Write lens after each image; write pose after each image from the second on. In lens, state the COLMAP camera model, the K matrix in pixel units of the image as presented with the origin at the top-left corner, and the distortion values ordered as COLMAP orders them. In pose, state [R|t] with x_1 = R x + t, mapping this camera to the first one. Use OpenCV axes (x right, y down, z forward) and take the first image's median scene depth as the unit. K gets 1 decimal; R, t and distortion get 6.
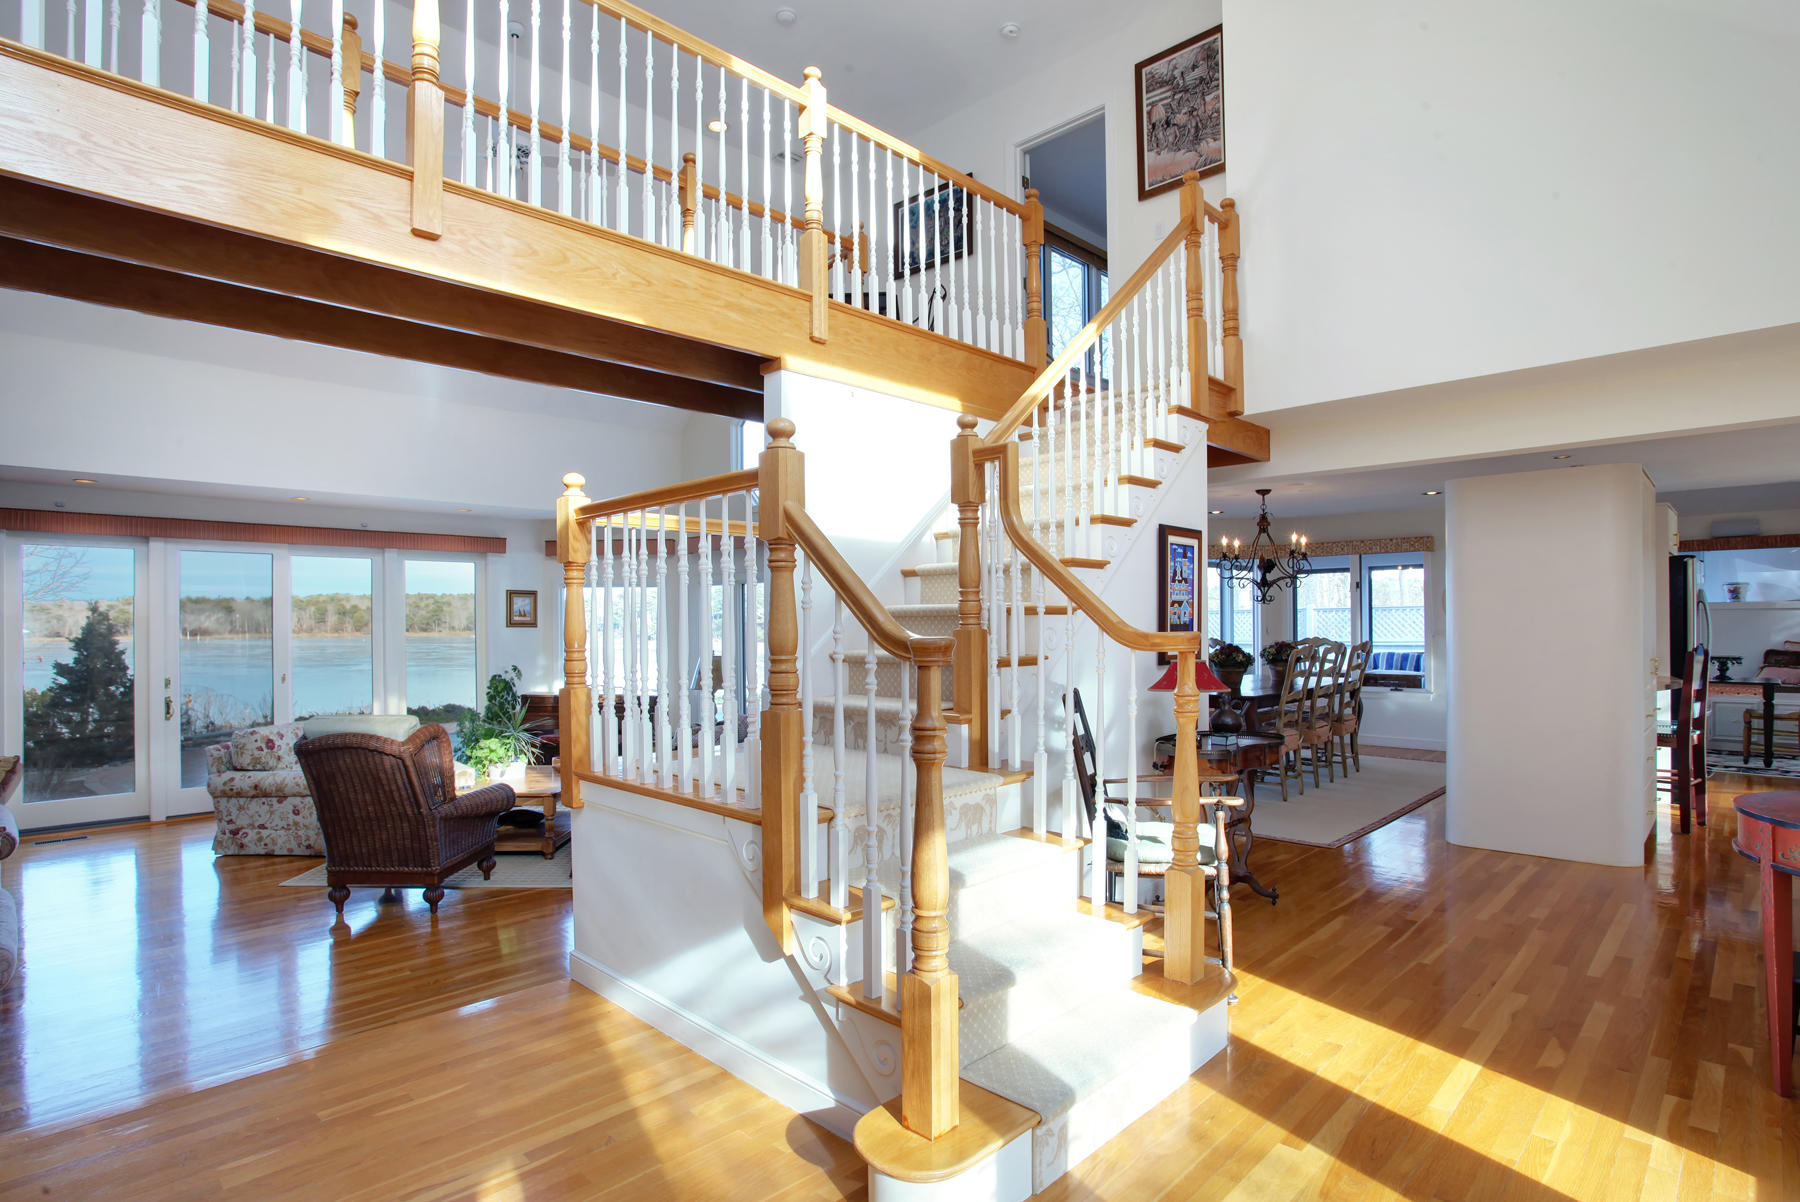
lens RADIAL K [[909.8, 0, 893.9], [0, 909.8, 616.9], [0, 0, 1]] dist [-0.082533, 0.026949]
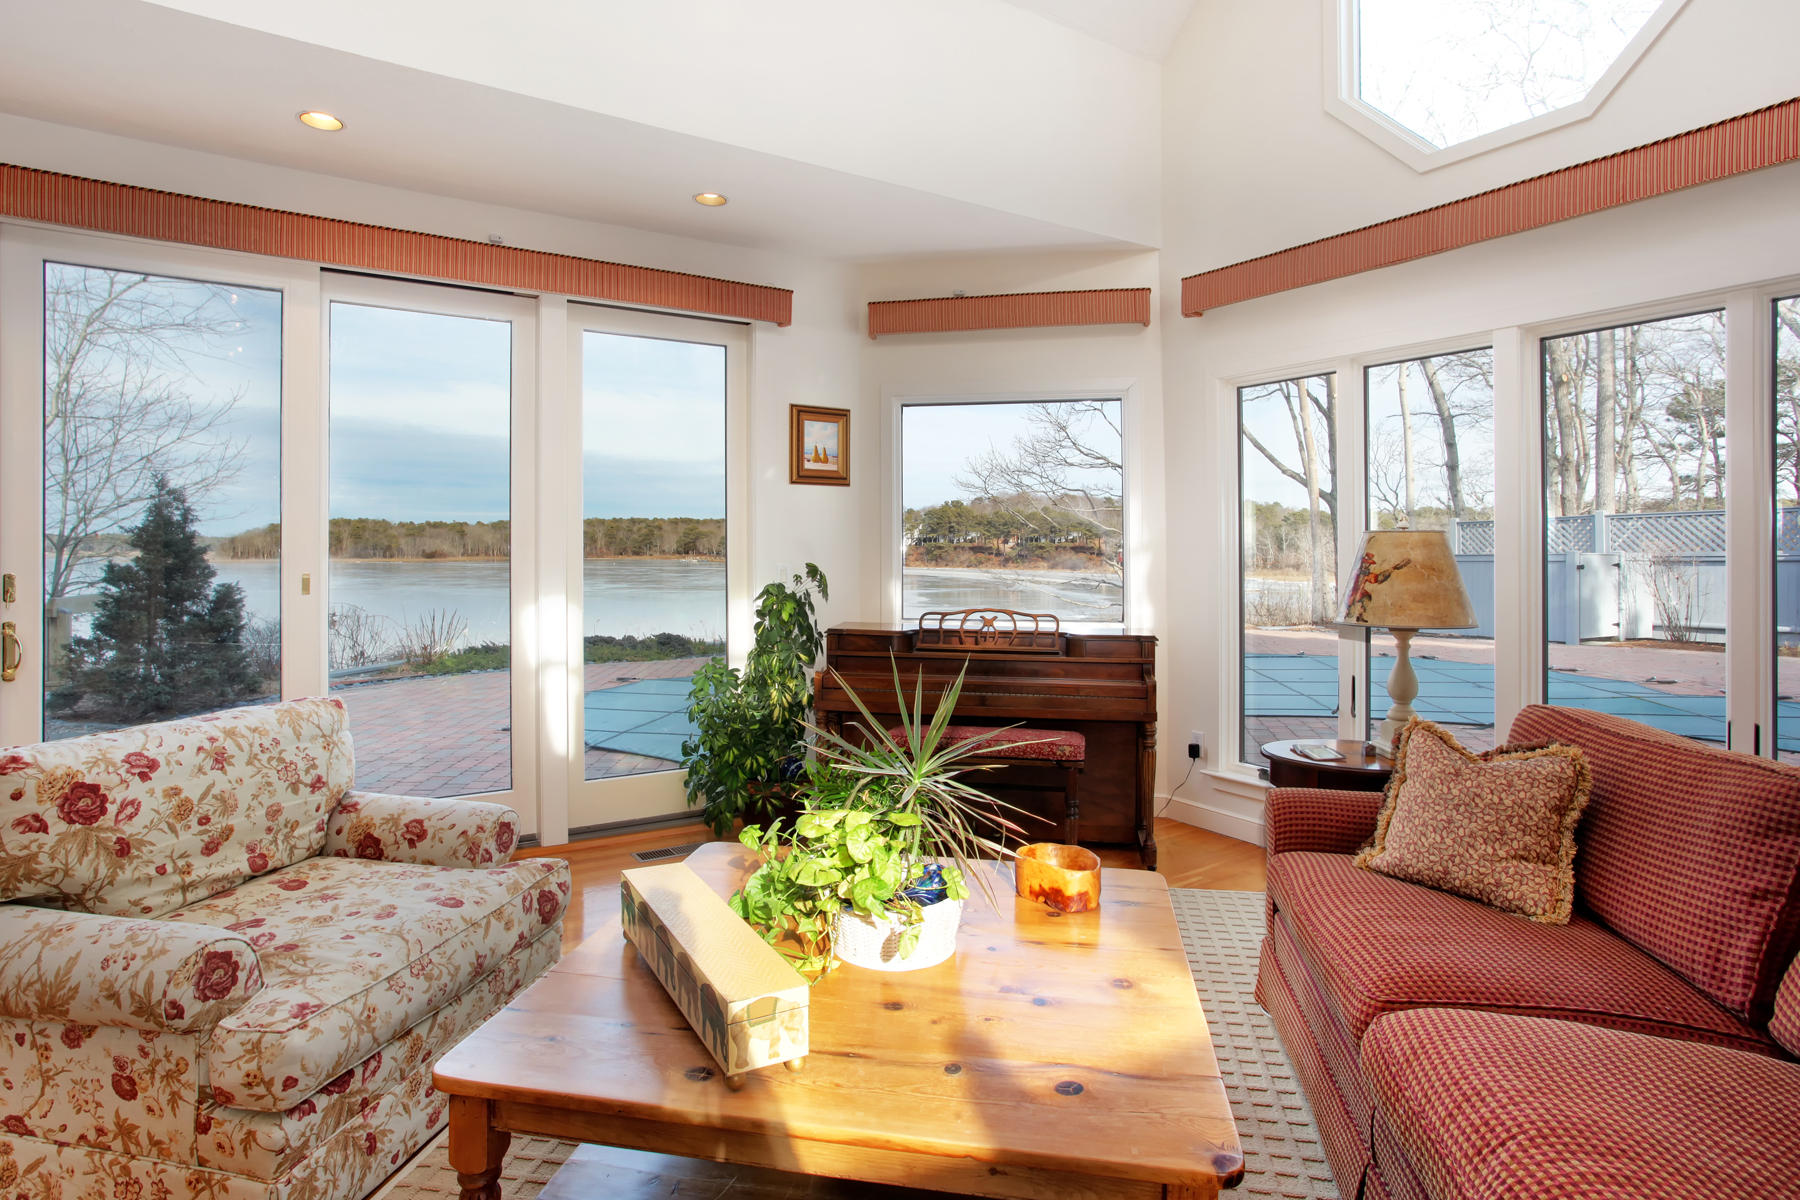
lens RADIAL K [[952.5, 0, 891.3], [0, 952.5, 557.7], [0, 0, 1]] dist [-0.050546, 0.030251]
pose [[0.975136, 0.008330, -0.221450, -0.401426], [-0.004815, 0.999854, 0.016408, 0.061668], [0.221554, -0.014934, 0.975034, 0.783091]]
